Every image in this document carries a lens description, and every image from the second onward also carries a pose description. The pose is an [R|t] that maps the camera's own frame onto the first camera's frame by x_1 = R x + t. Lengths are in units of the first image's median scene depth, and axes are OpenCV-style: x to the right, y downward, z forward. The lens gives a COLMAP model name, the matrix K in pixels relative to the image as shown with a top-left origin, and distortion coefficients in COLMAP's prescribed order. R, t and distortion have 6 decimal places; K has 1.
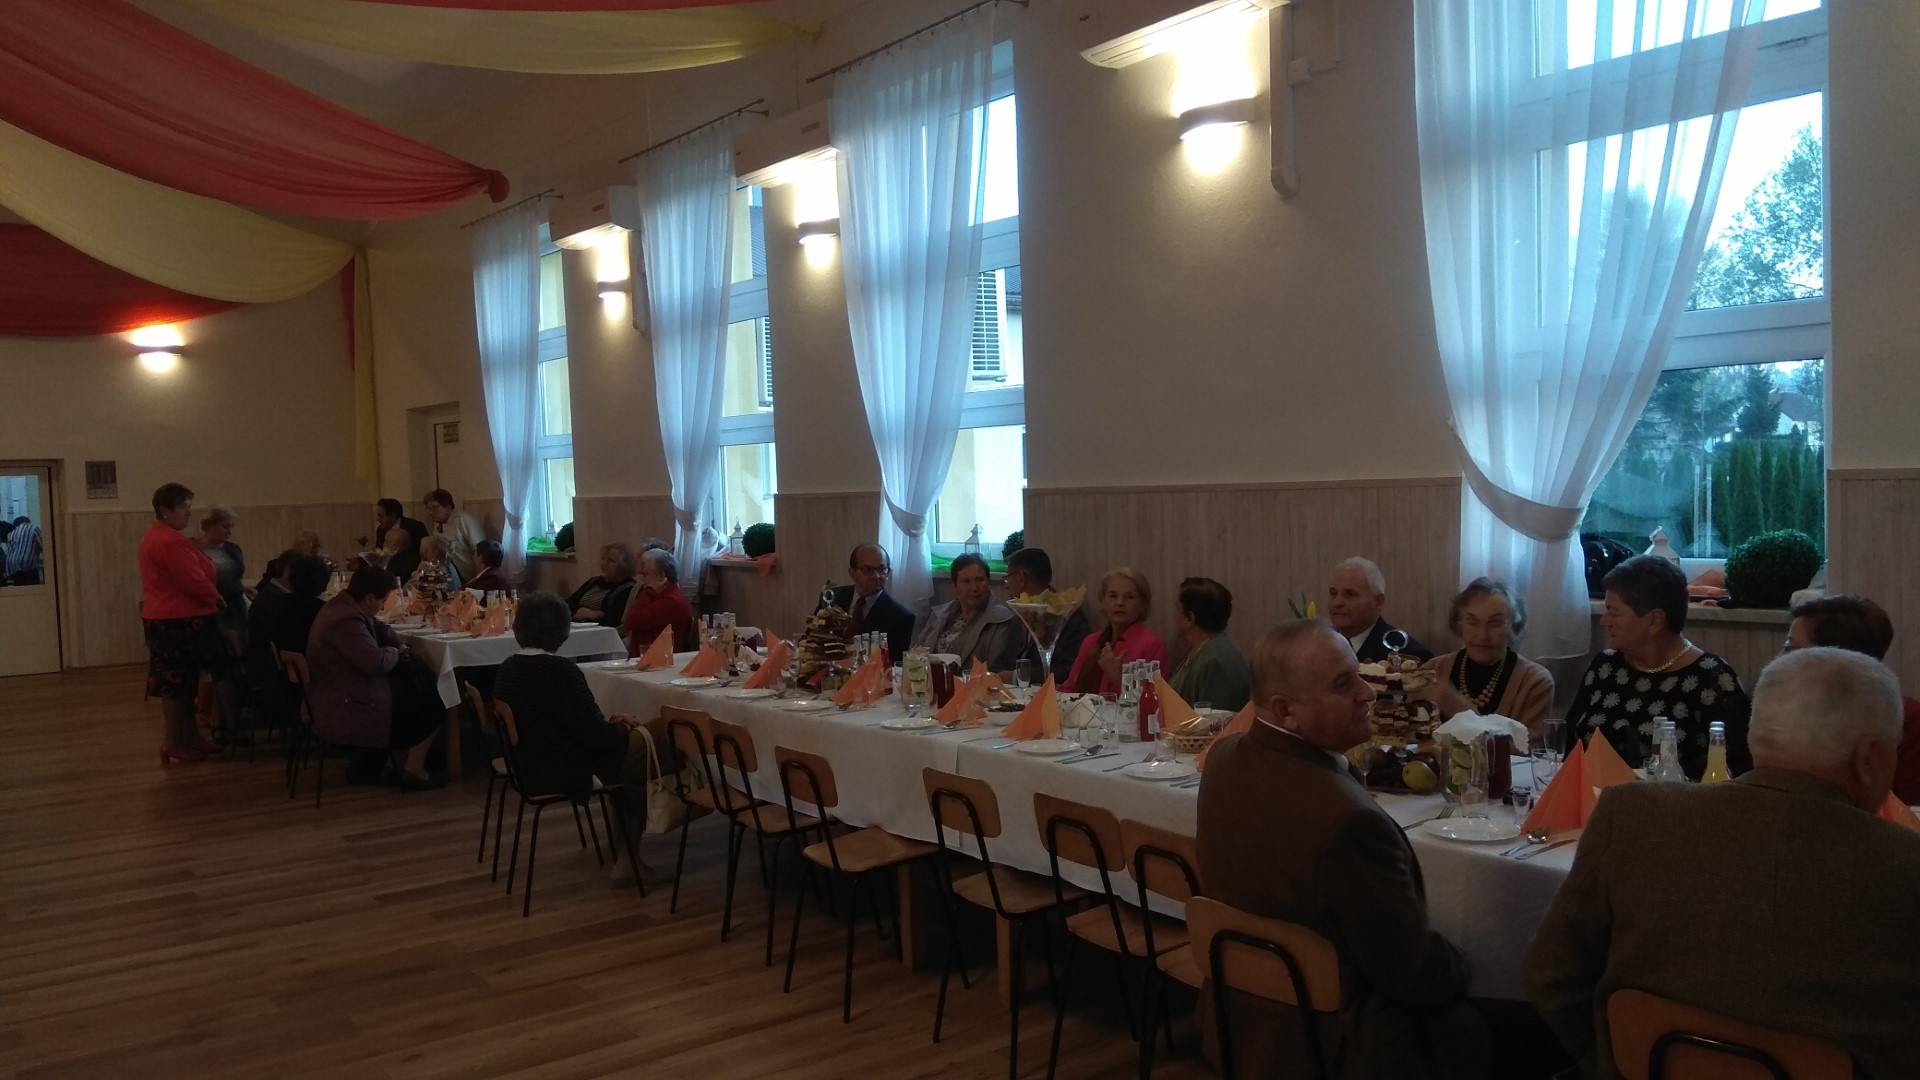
lens RADIAL K [[1485.5, 0, 974.6], [0, 1485.5, 545.4], [0, 0, 1]] dist [0.066791, -0.107338]
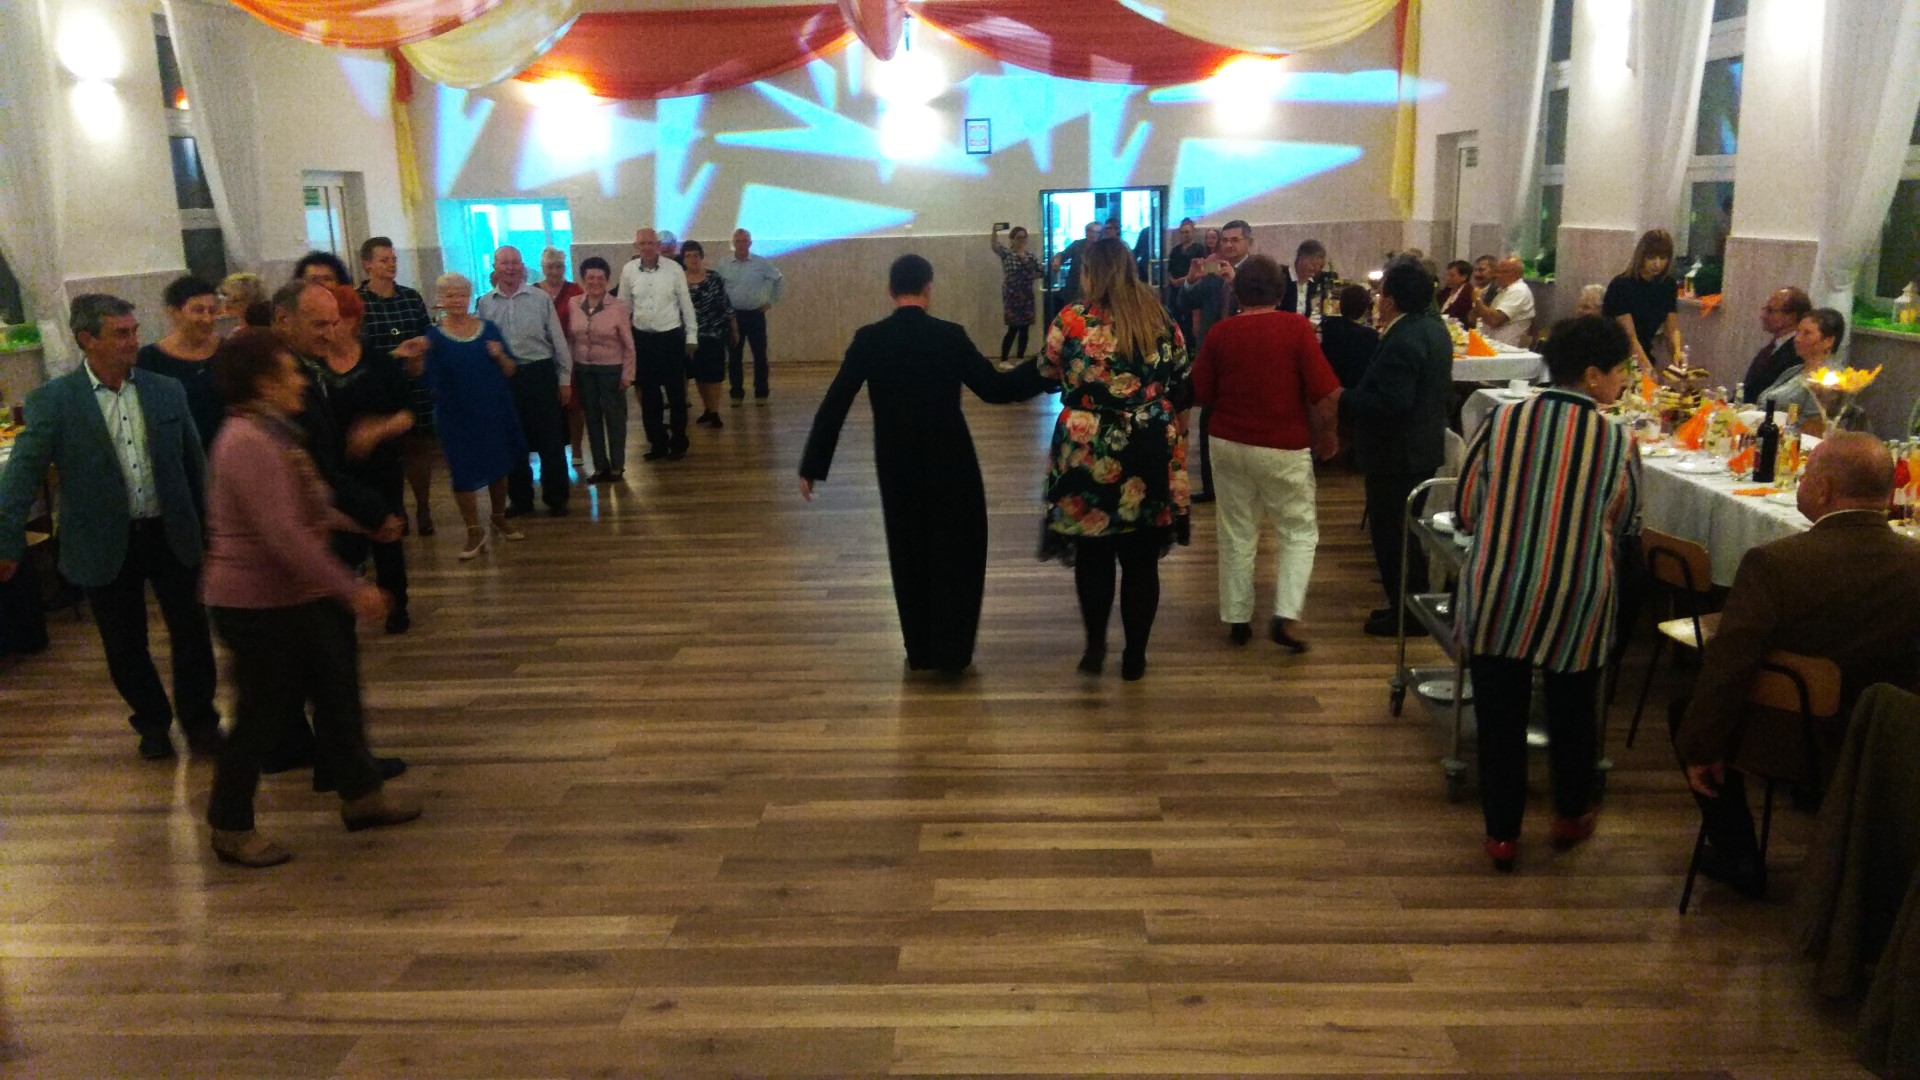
lens RADIAL K [[1485.5, 0, 963.3], [0, 1485.5, 543.4], [0, 0, 1]] dist [0.066791, -0.107338]
pose [[0.761314, 0.149598, -0.630890, 0.110826], [-0.017875, 0.977492, 0.210215, -0.026318], [0.648137, -0.148763, 0.746852, -0.109678]]
